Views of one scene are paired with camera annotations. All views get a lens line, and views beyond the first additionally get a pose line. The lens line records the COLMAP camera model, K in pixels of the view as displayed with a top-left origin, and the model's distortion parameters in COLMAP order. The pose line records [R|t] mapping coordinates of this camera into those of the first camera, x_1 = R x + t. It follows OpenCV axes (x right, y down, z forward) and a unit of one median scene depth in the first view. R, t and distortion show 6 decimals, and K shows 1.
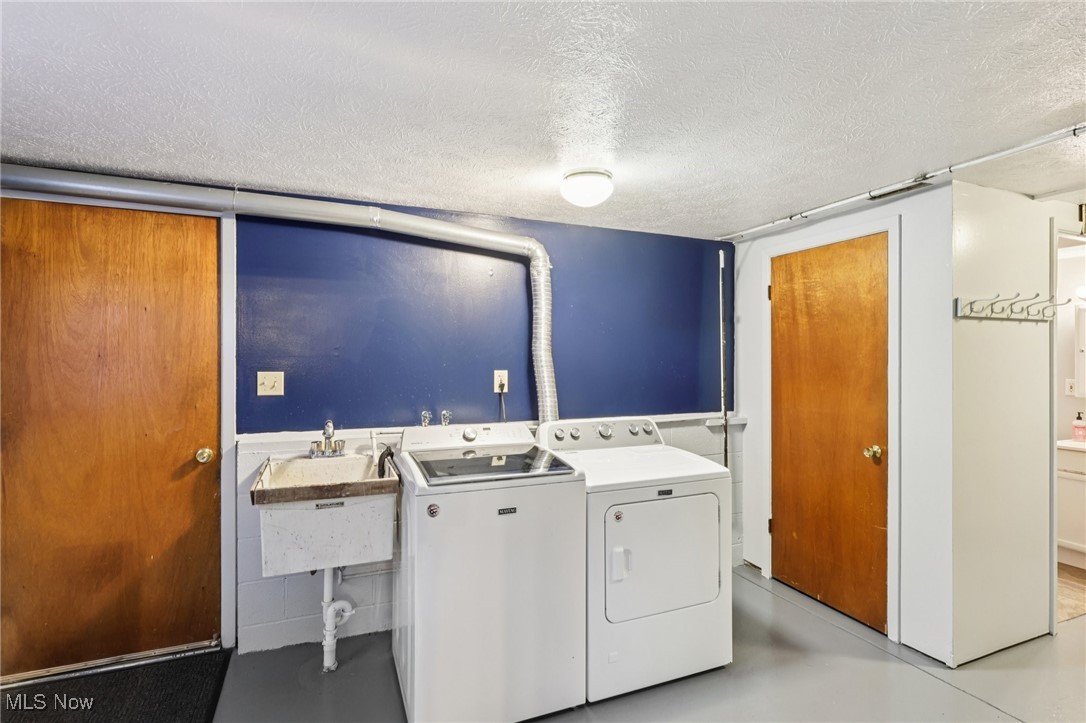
lens RADIAL K [[521.5, 0, 542.0], [0, 521.5, 360.9], [0, 0, 1]] dist [-0.003939, 0.000979]
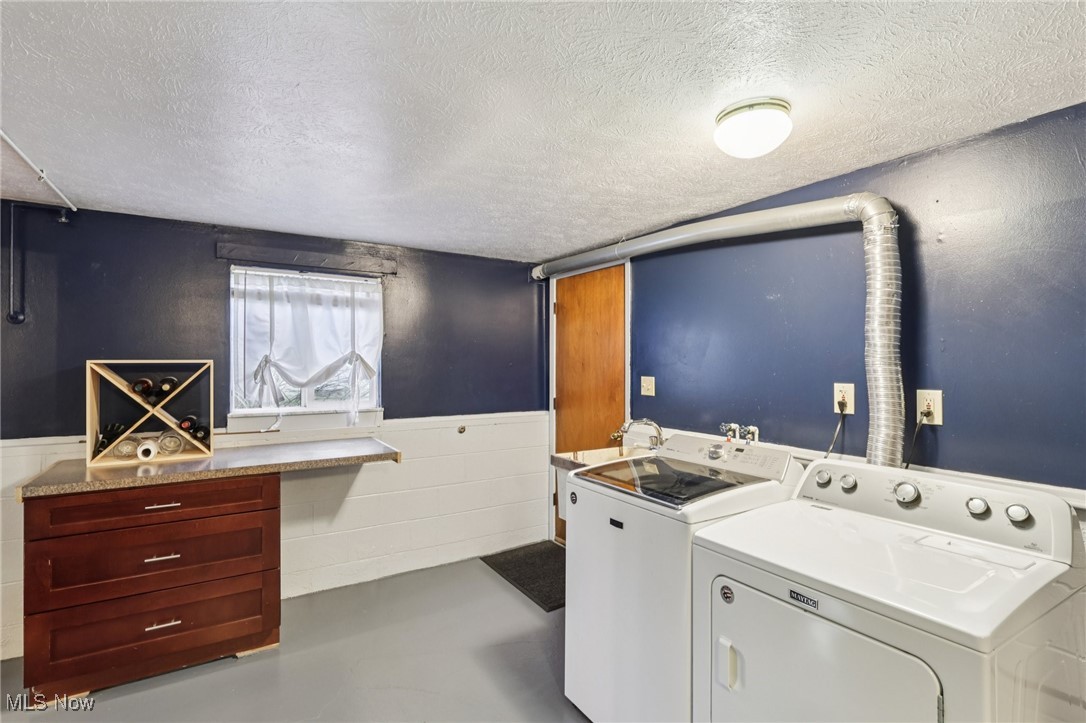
lens RADIAL K [[521.5, 0, 540.8], [0, 521.5, 359.3], [0, 0, 1]] dist [-0.003939, 0.000979]
pose [[0.162736, -0.009540, -0.986624, 0.709656], [-0.008888, 0.999899, -0.011134, -0.005030], [0.986630, 0.010581, 0.162634, 0.569531]]
